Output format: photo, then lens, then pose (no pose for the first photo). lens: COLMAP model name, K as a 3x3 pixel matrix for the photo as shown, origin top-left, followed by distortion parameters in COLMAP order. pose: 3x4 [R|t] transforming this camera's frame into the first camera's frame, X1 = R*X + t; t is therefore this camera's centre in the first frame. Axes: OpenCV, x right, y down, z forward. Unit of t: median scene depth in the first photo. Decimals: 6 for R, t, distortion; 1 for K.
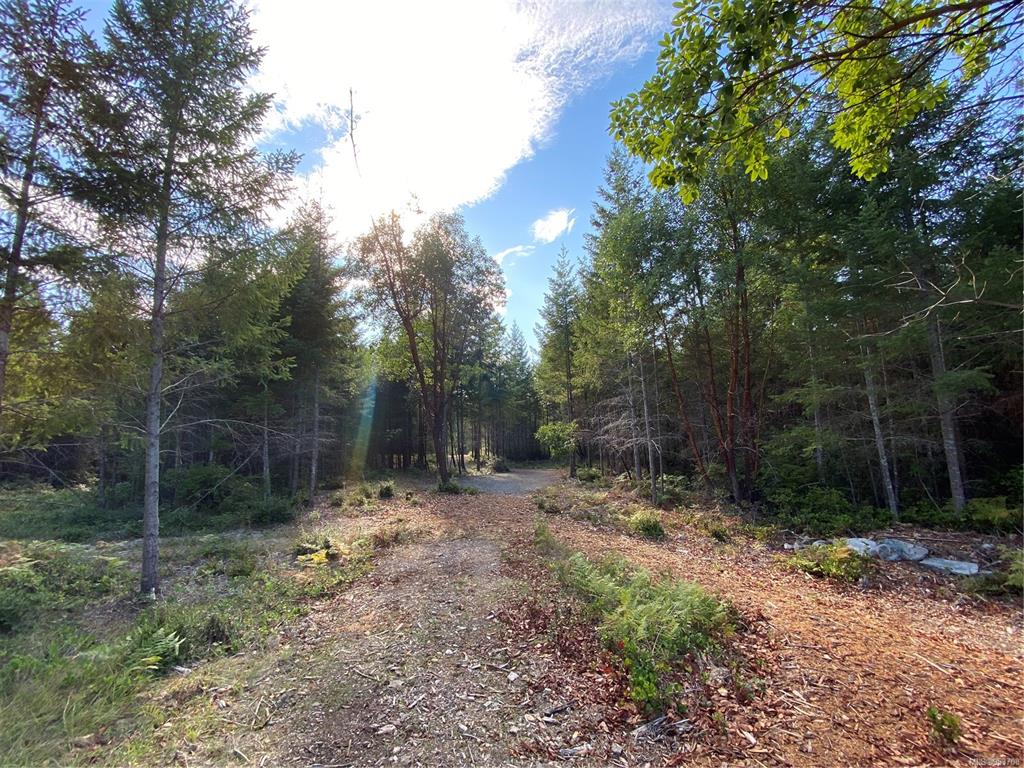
lens RADIAL K [[406.4, 0, 509.0], [0, 406.4, 386.1], [0, 0, 1]] dist [0.038796, -0.037154]
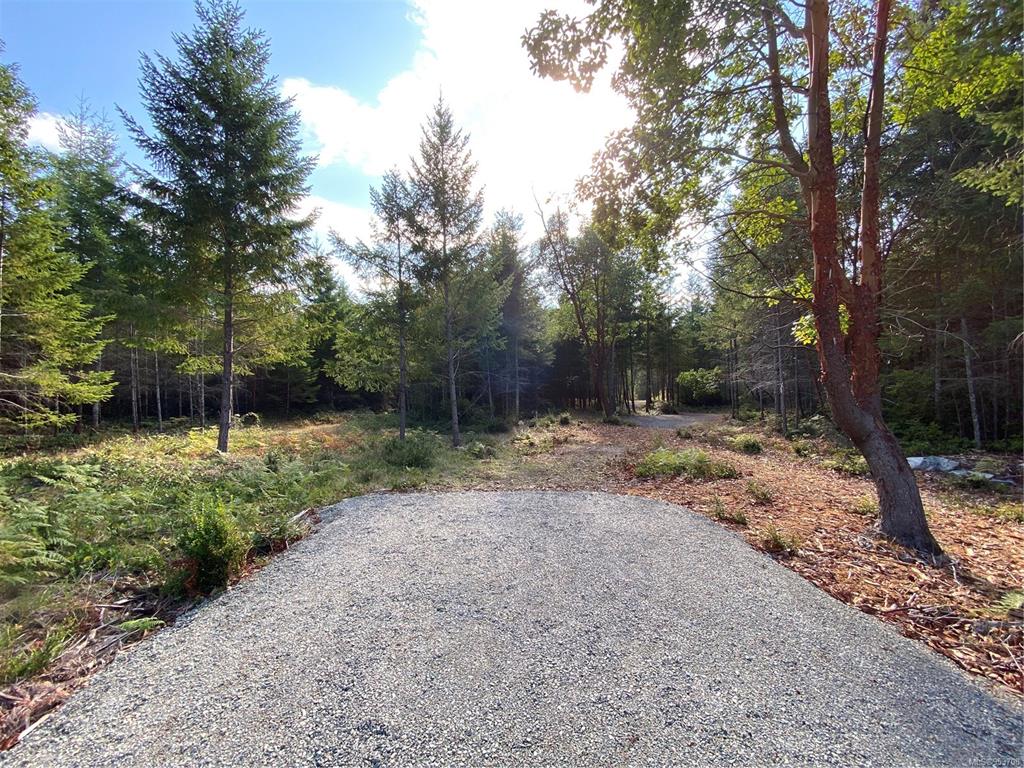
lens RADIAL K [[406.4, 0, 509.0], [0, 406.4, 386.1], [0, 0, 1]] dist [0.038796, -0.037154]
pose [[0.901155, -0.001345, -0.433496, 0.138935], [0.056671, 0.991779, 0.114731, -0.030233], [0.429778, -0.127957, 0.893822, -0.329324]]
